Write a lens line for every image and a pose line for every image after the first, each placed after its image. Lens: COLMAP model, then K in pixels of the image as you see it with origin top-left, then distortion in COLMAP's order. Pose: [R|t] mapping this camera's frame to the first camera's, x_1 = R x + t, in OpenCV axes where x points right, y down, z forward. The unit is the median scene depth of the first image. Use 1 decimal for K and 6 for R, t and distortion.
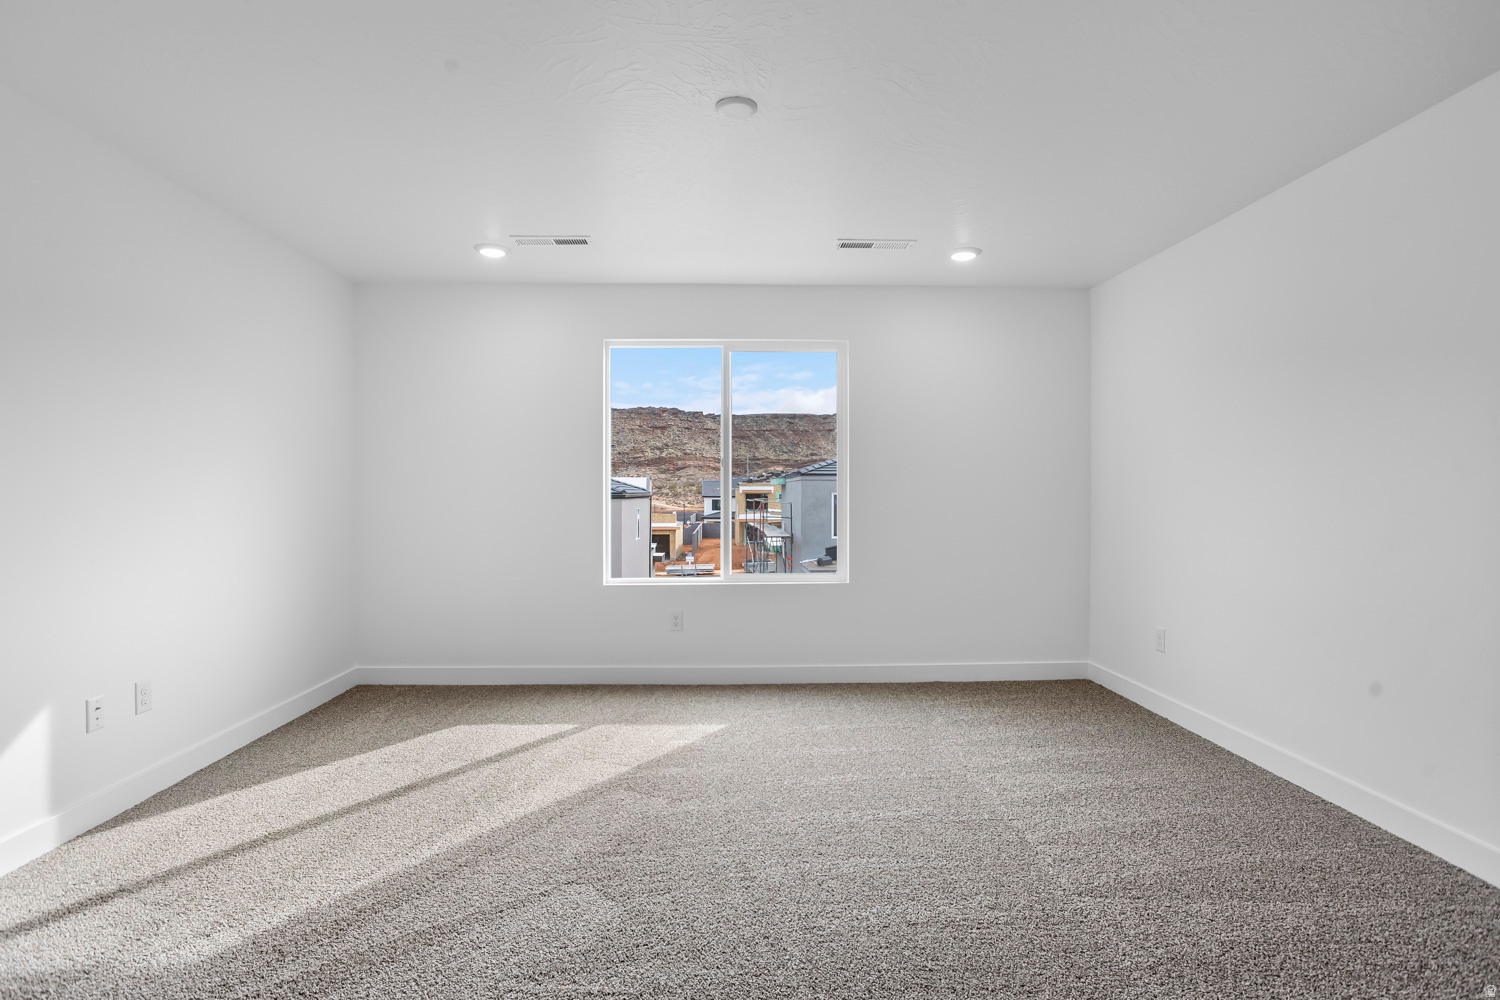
lens RADIAL K [[756.0, 0, 747.9], [0, 756.0, 495.0], [0, 0, 1]] dist [-0.064758, 0.047573]
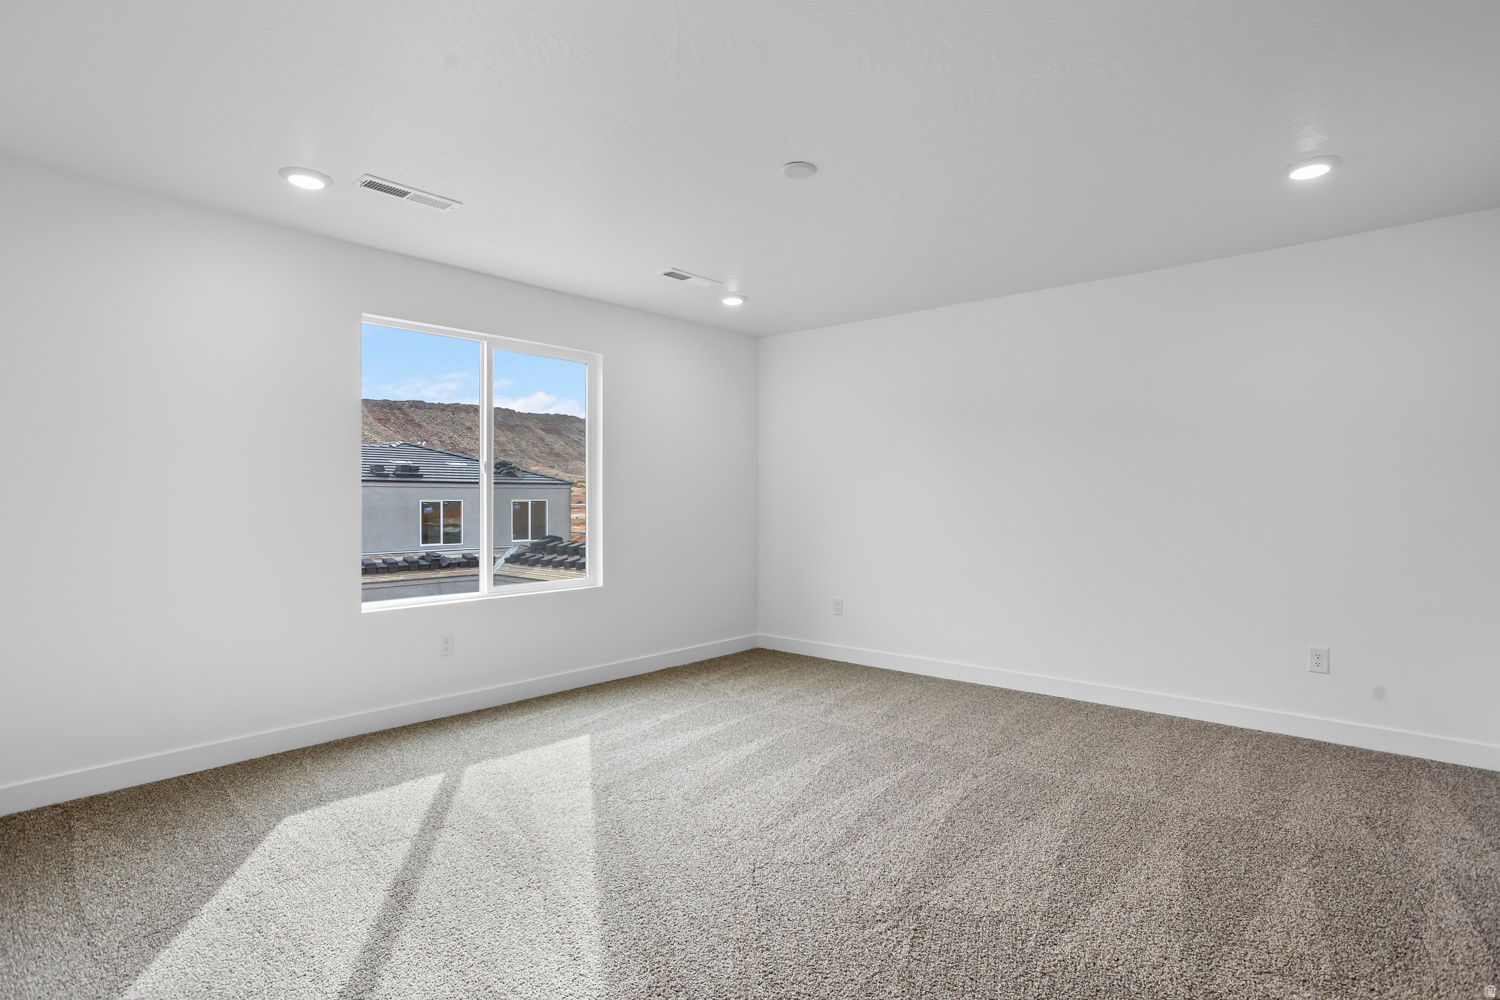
lens RADIAL K [[756.0, 0, 747.9], [0, 756.0, 495.0], [0, 0, 1]] dist [-0.064758, 0.047573]
pose [[0.691615, 0.002617, 0.722262, -0.593169], [0.009626, 0.999871, -0.012840, 0.007296], [-0.722202, 0.015833, 0.691501, 0.166396]]
